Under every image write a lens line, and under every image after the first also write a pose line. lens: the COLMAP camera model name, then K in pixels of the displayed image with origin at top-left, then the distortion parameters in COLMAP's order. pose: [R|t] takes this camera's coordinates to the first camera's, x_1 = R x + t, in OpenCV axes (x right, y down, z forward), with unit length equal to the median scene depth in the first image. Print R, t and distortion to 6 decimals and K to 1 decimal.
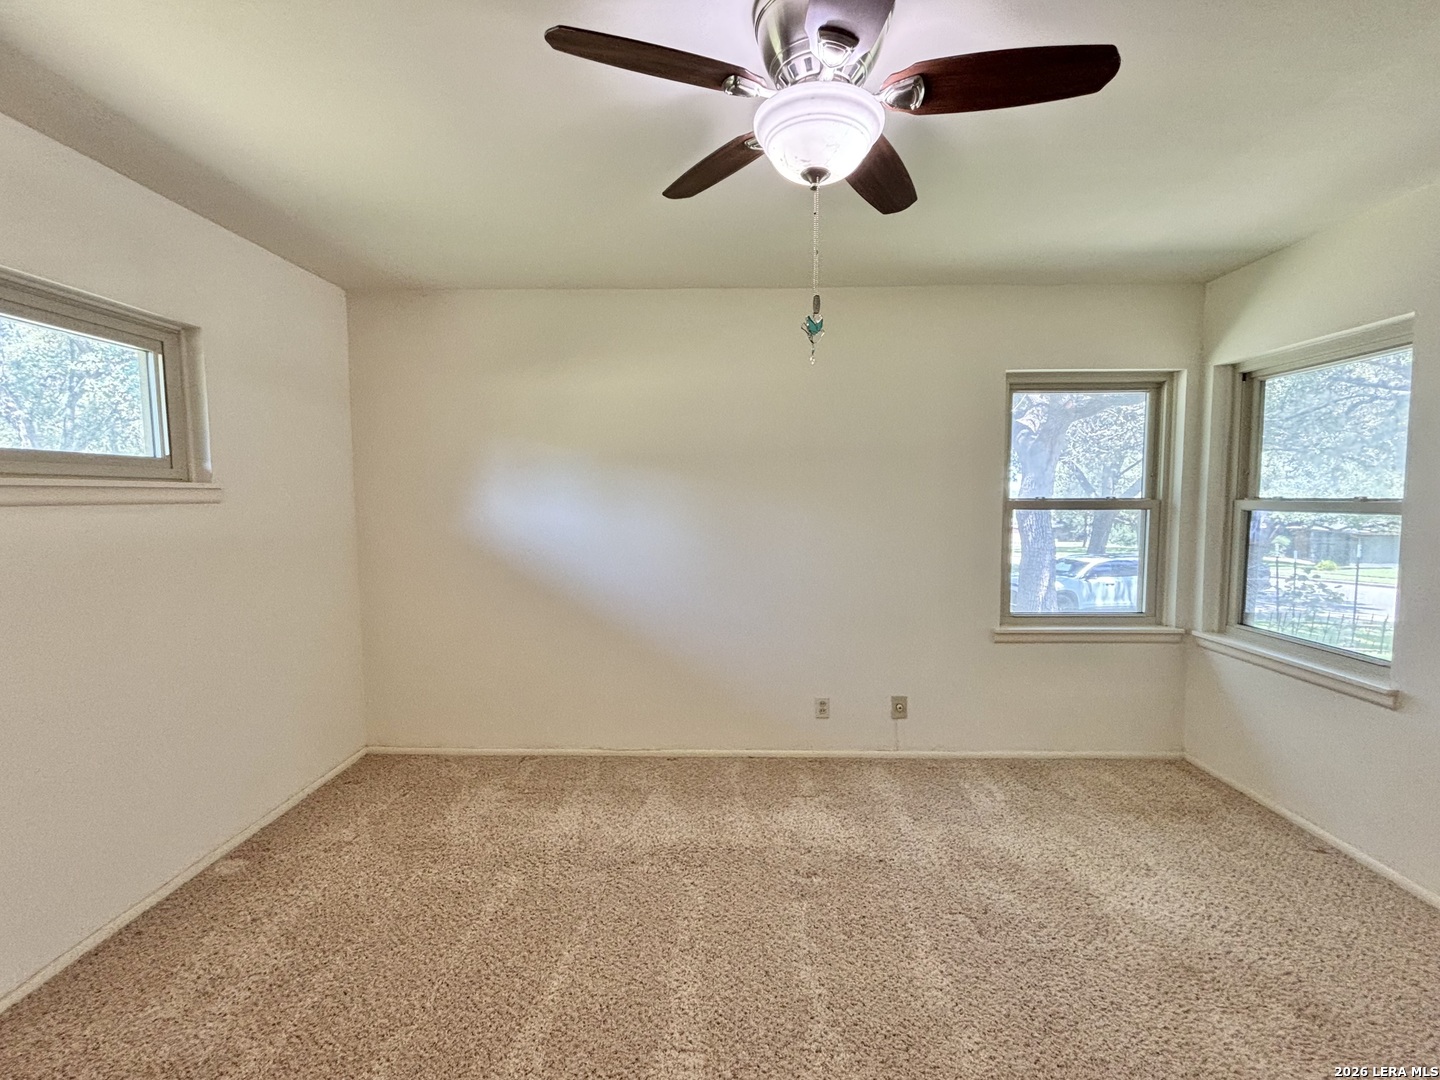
lens RADIAL K [[593.7, 0, 719.2], [0, 593.7, 534.0], [0, 0, 1]] dist [-0.002457, -0.000257]
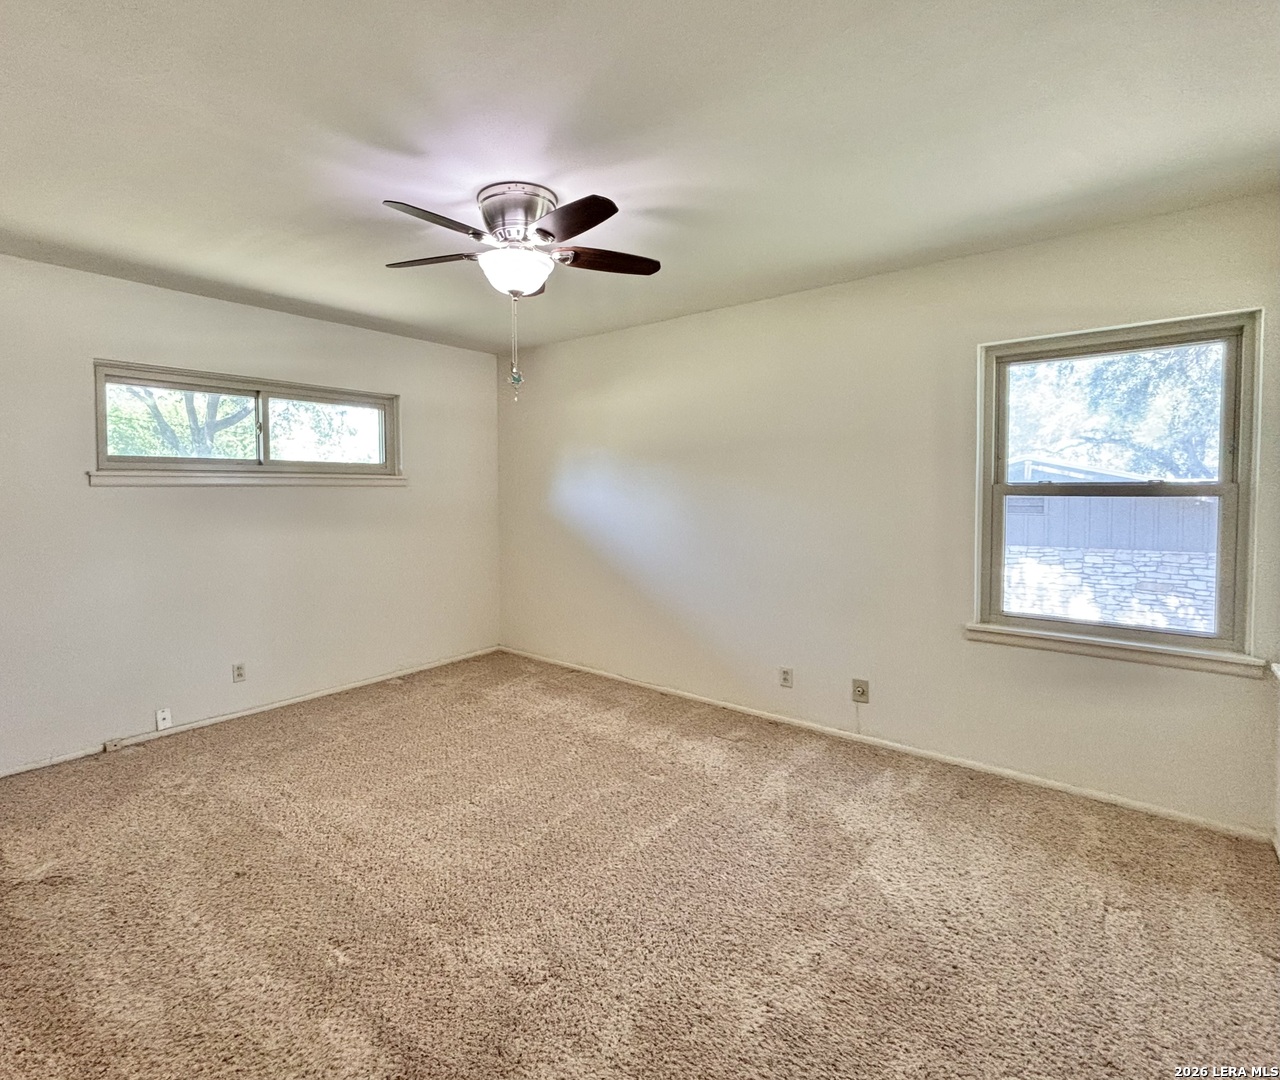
lens RADIAL K [[629.3, 0, 638.7], [0, 629.3, 508.7], [0, 0, 1]] dist [0.004317, 0.000995]
pose [[0.796523, 0.018748, -0.604317, 0.682485], [-0.038484, 0.999064, -0.019729, 0.020009], [0.603382, 0.038971, 0.796500, -0.096082]]
